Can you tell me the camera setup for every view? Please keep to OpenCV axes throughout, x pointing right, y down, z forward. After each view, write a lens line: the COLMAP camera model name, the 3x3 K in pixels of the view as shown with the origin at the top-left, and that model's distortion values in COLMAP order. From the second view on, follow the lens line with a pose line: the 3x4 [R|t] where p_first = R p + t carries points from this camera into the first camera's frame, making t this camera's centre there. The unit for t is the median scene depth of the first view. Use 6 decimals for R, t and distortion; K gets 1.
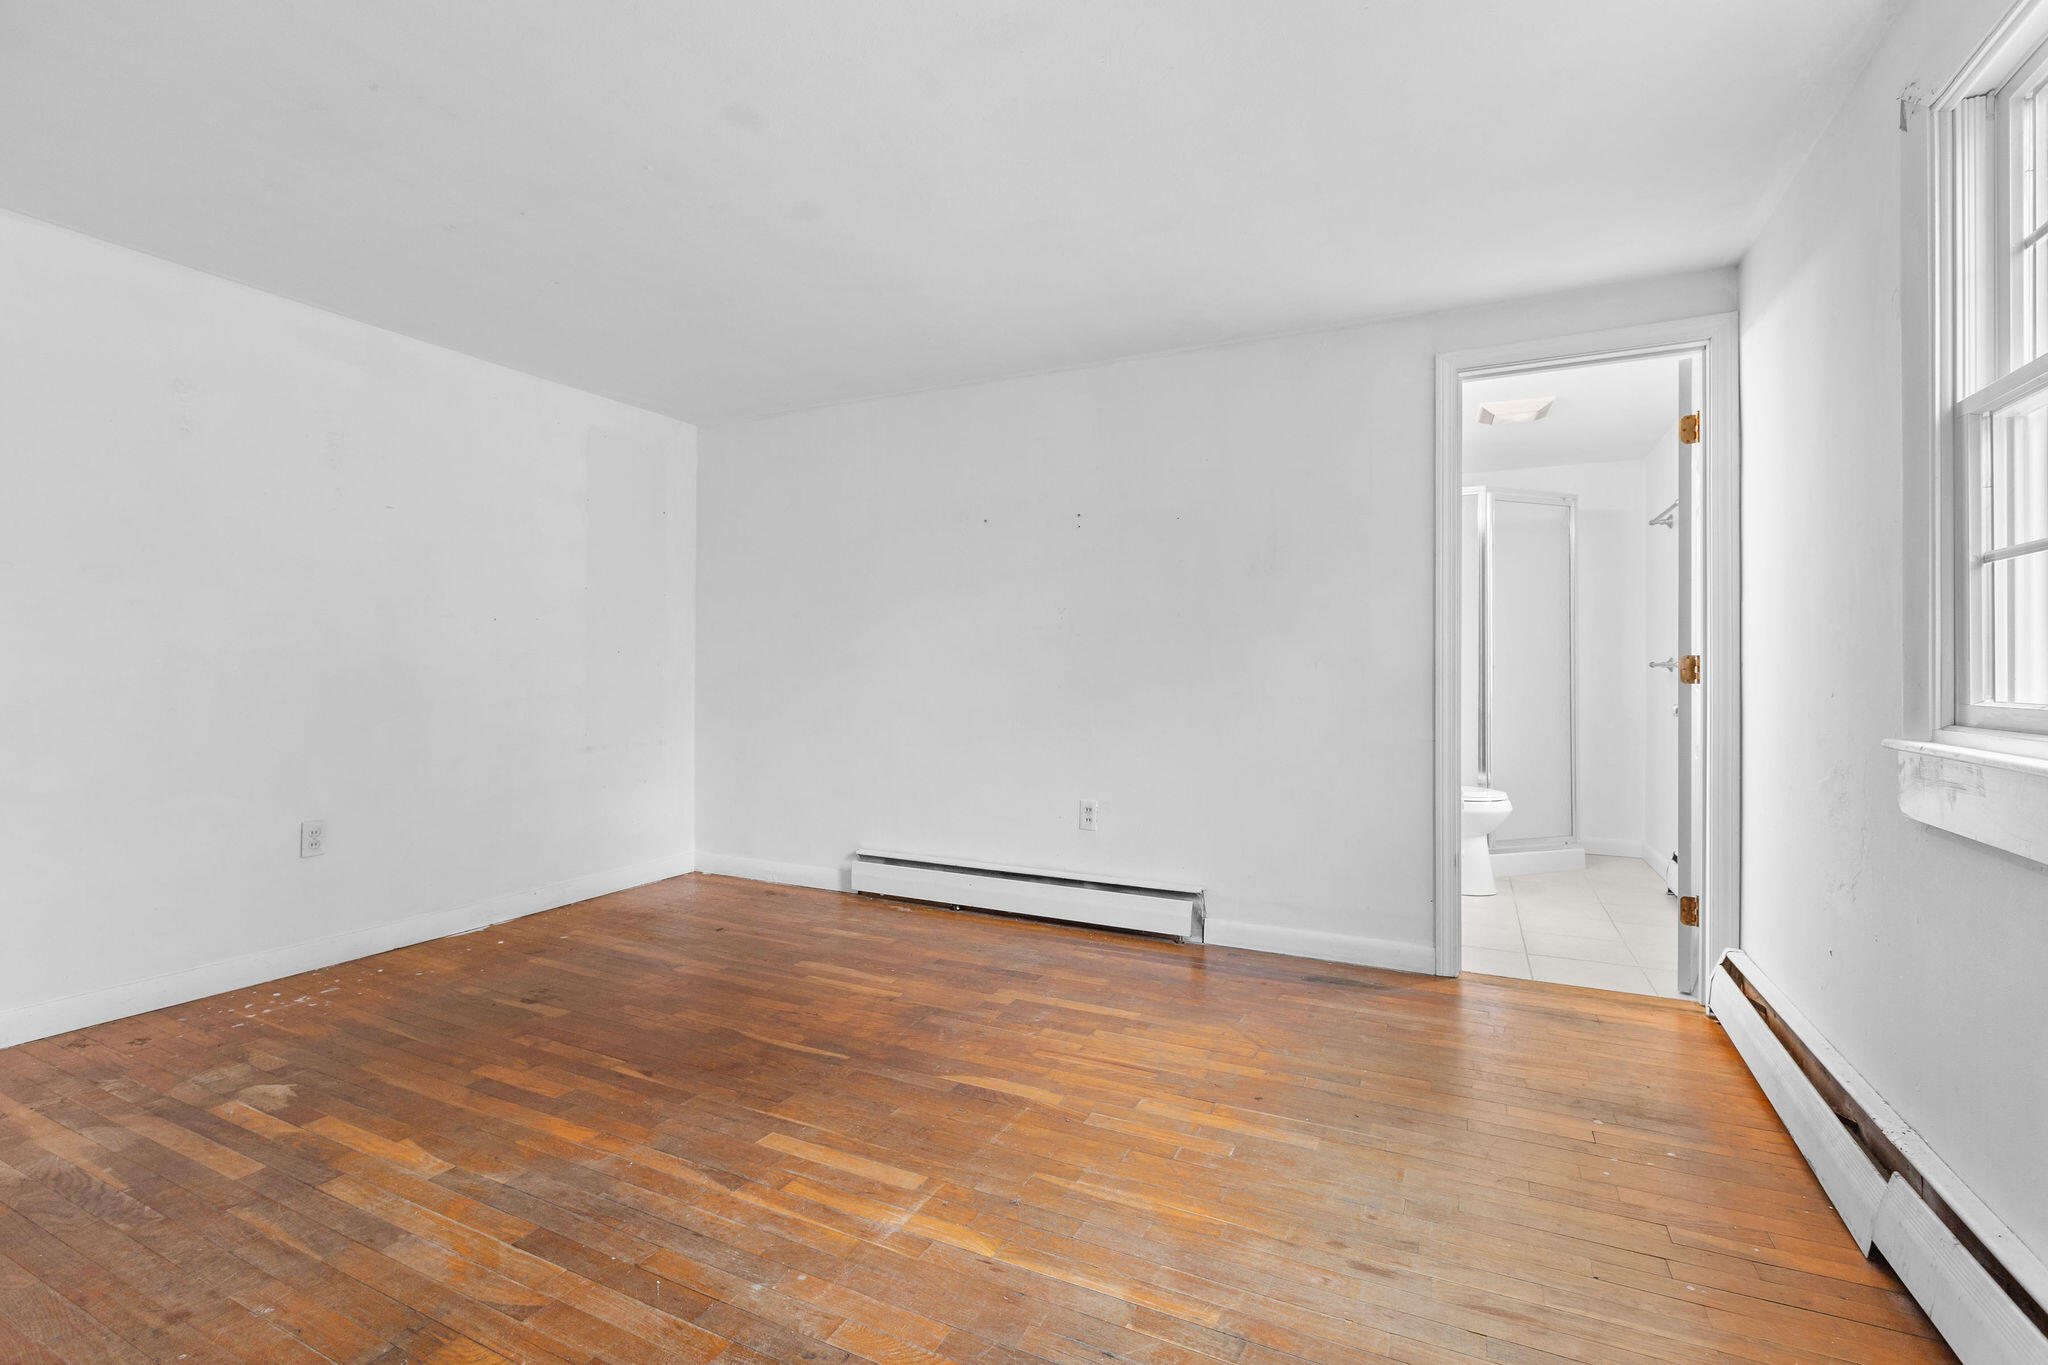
lens RADIAL K [[926.6, 0, 1023.2], [0, 926.6, 674.0], [0, 0, 1]] dist [0.002230, 0.000018]
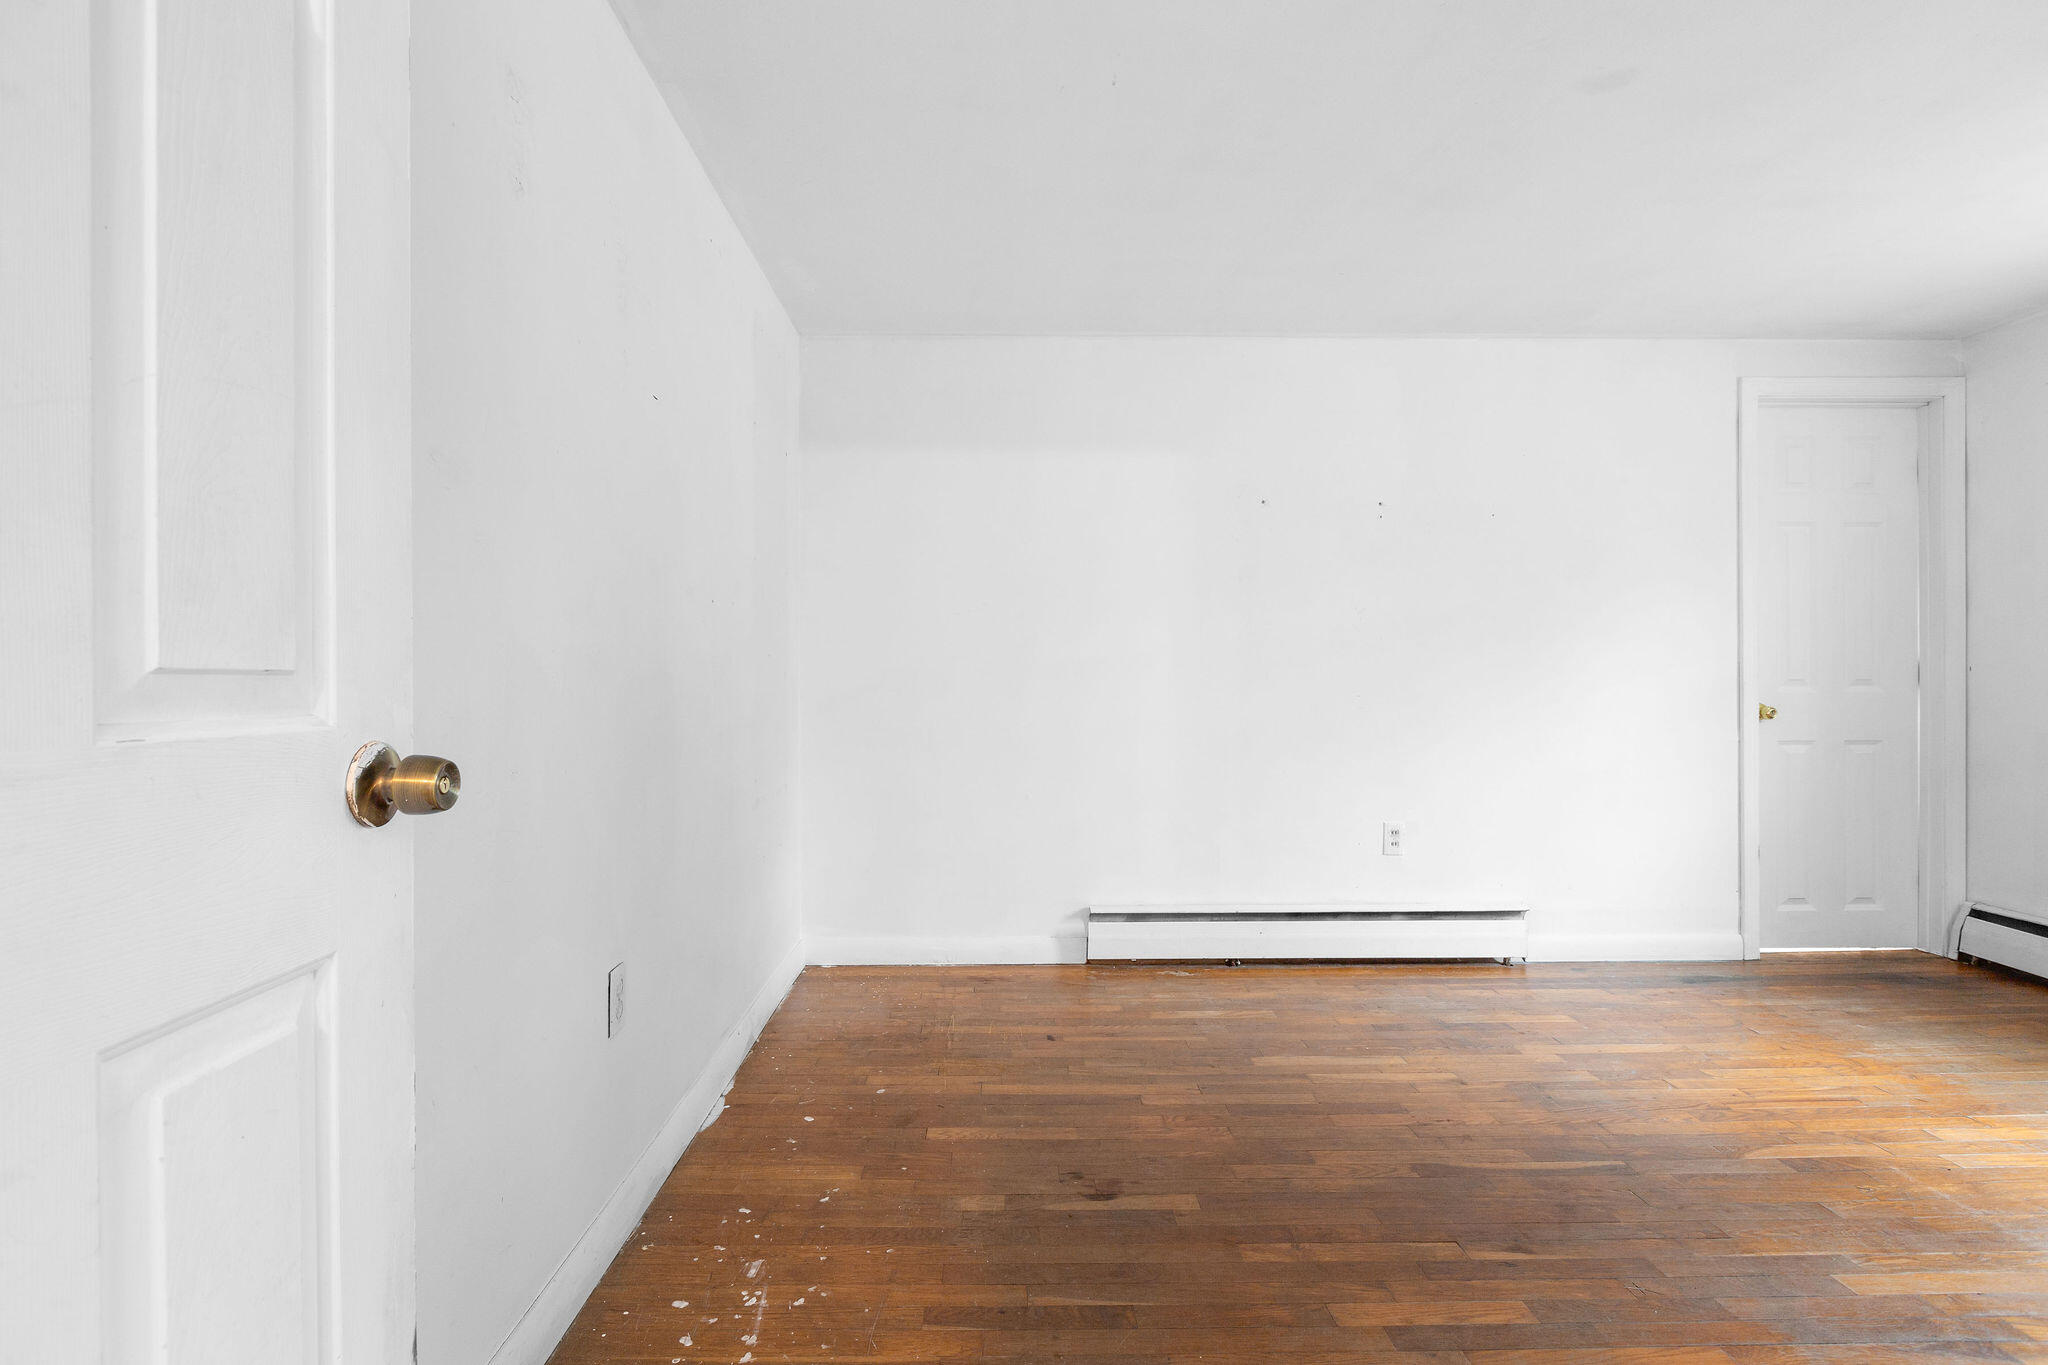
lens RADIAL K [[974.9, 0, 1012.2], [0, 974.9, 685.8], [0, 0, 1]] dist [-0.003103, -0.000965]
pose [[0.886009, -0.009287, 0.463575, -0.837488], [0.007114, 0.999954, 0.006436, -0.006001], [-0.463614, -0.002404, 0.886034, 0.401712]]
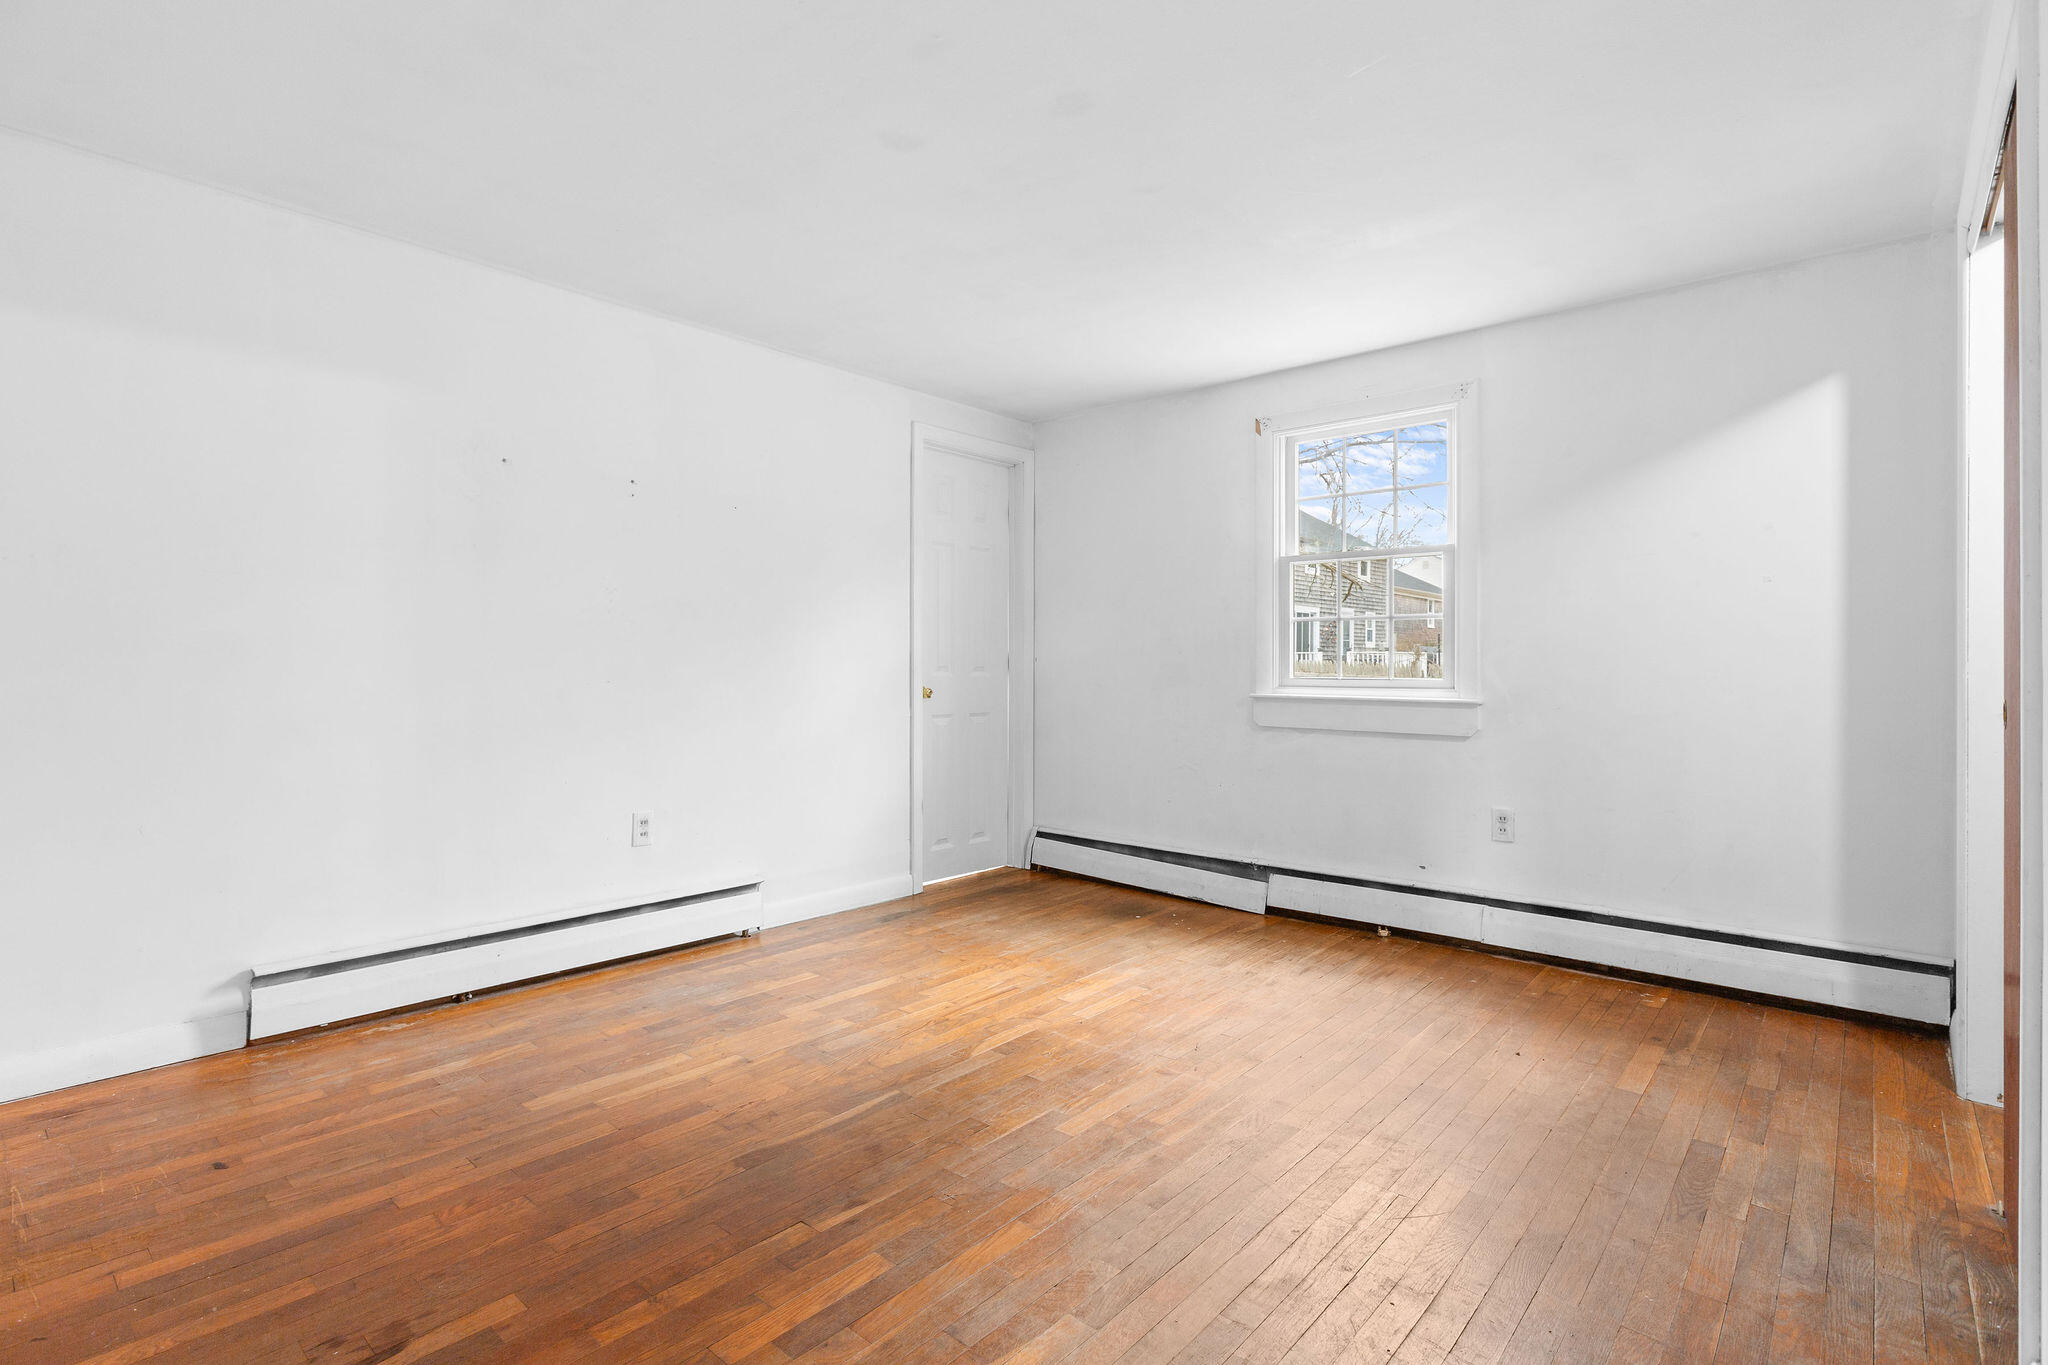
lens RADIAL K [[974.9, 0, 1002.8], [0, 974.9, 656.5], [0, 0, 1]] dist [-0.003103, -0.000965]
pose [[0.263622, 0.006803, 0.964602, -0.872358], [-0.002234, 0.999977, -0.006442, -0.005114], [-0.964624, -0.000457, 0.263631, 0.520989]]
